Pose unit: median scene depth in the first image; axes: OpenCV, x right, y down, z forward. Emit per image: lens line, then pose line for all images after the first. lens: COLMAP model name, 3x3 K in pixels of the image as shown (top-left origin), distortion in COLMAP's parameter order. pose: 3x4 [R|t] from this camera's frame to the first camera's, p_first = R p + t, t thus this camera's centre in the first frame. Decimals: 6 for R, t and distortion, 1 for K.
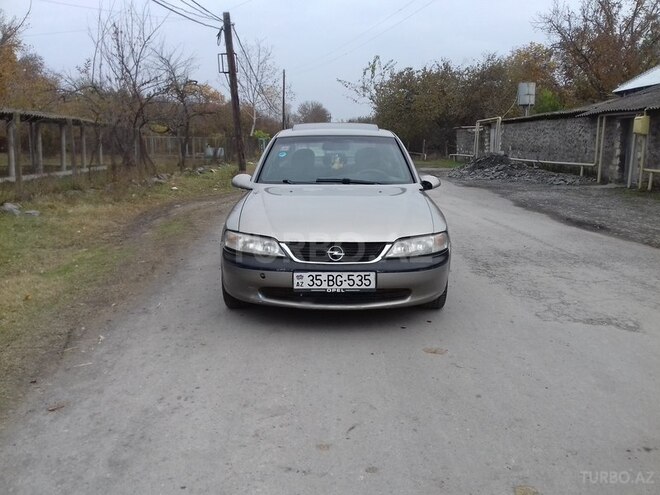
lens RADIAL K [[593.7, 0, 324.0], [0, 593.7, 248.3], [0, 0, 1]] dist [0.065225, -0.133146]
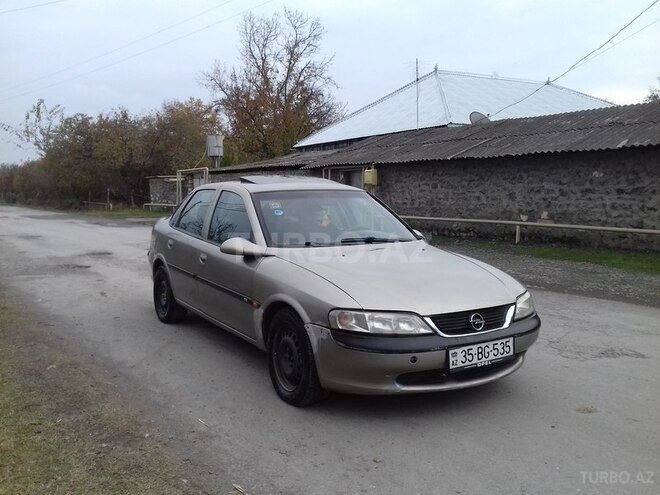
lens RADIAL K [[593.7, 0, 324.0], [0, 593.7, 248.3], [0, 0, 1]] dist [0.065225, -0.133146]
pose [[0.848952, -0.057878, 0.525290, -0.150360], [0.099663, 0.993683, -0.051584, -0.018312], [-0.518987, 0.096145, 0.849358, 0.081360]]
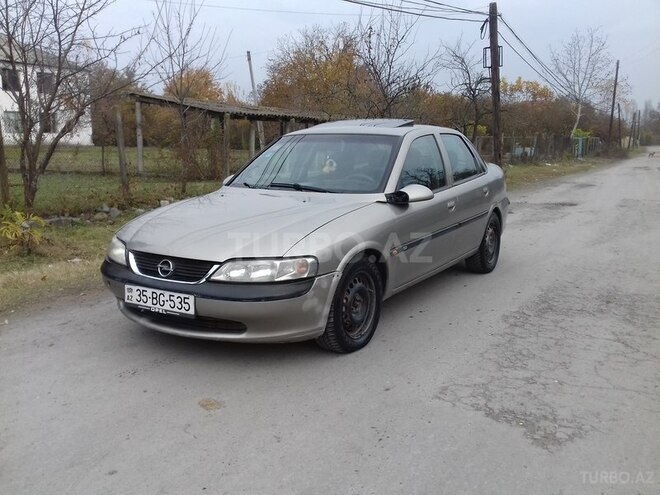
lens RADIAL K [[593.7, 0, 324.0], [0, 593.7, 248.3], [0, 0, 1]] dist [0.065225, -0.133146]
pose [[0.858735, 0.093219, -0.503870, 0.154620], [-0.092845, 0.995343, 0.025910, -0.015294], [0.503939, 0.024532, 0.863391, 0.084616]]
